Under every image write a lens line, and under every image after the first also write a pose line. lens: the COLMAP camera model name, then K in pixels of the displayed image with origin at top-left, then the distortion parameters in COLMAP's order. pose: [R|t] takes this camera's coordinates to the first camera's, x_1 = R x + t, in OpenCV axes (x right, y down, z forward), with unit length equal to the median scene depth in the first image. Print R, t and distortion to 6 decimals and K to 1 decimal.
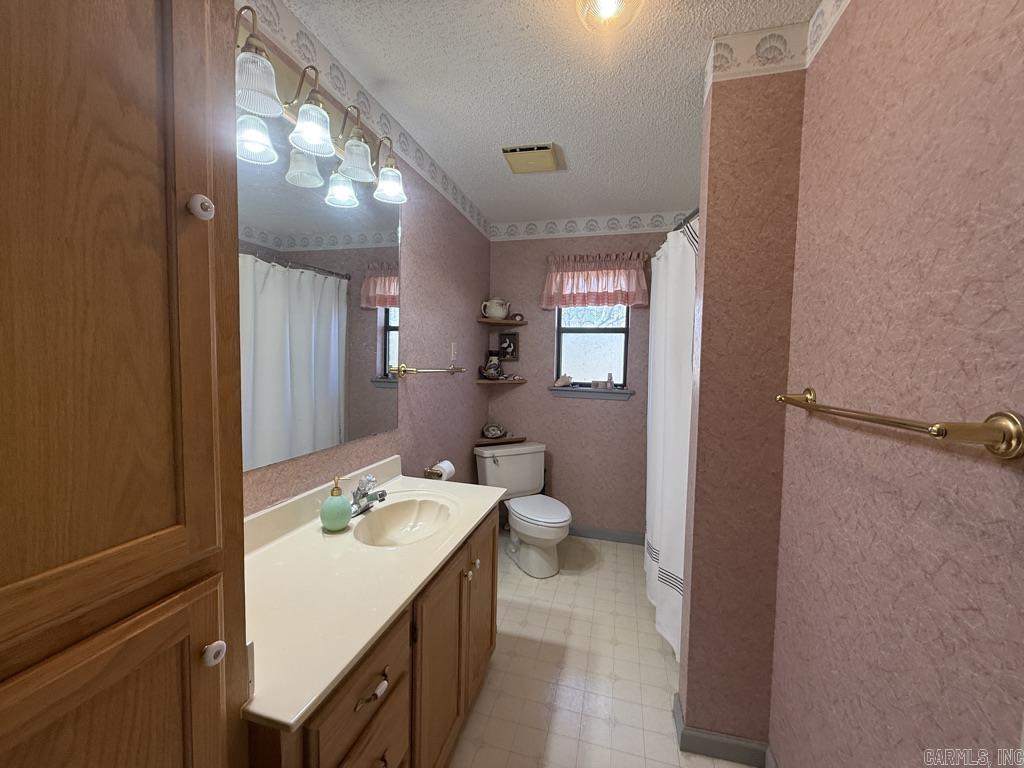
lens RADIAL K [[408.2, 0, 514.8], [0, 408.2, 383.0], [0, 0, 1]] dist [-0.001183, 0.000185]
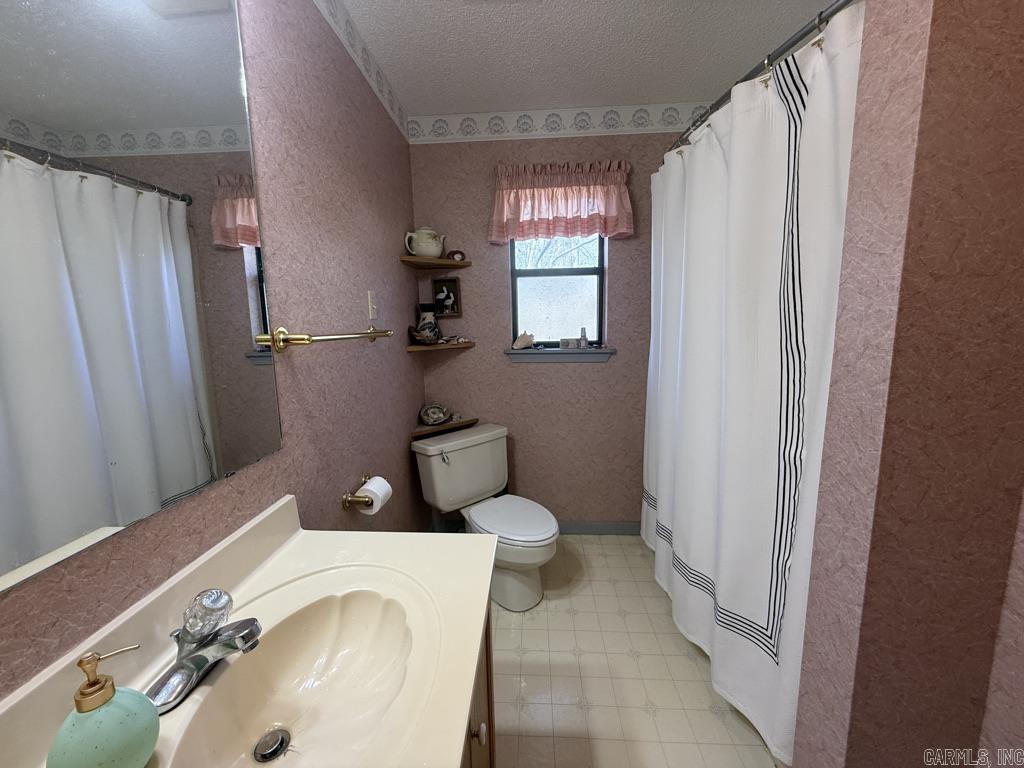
lens RADIAL K [[408.2, 0, 511.5], [0, 408.2, 382.6], [0, 0, 1]] dist [-0.001183, 0.000185]
pose [[0.978051, -0.074887, 0.194445, -0.057954], [0.055356, 0.993035, 0.104007, -0.008919], [-0.200880, -0.090960, 0.975384, 0.268788]]
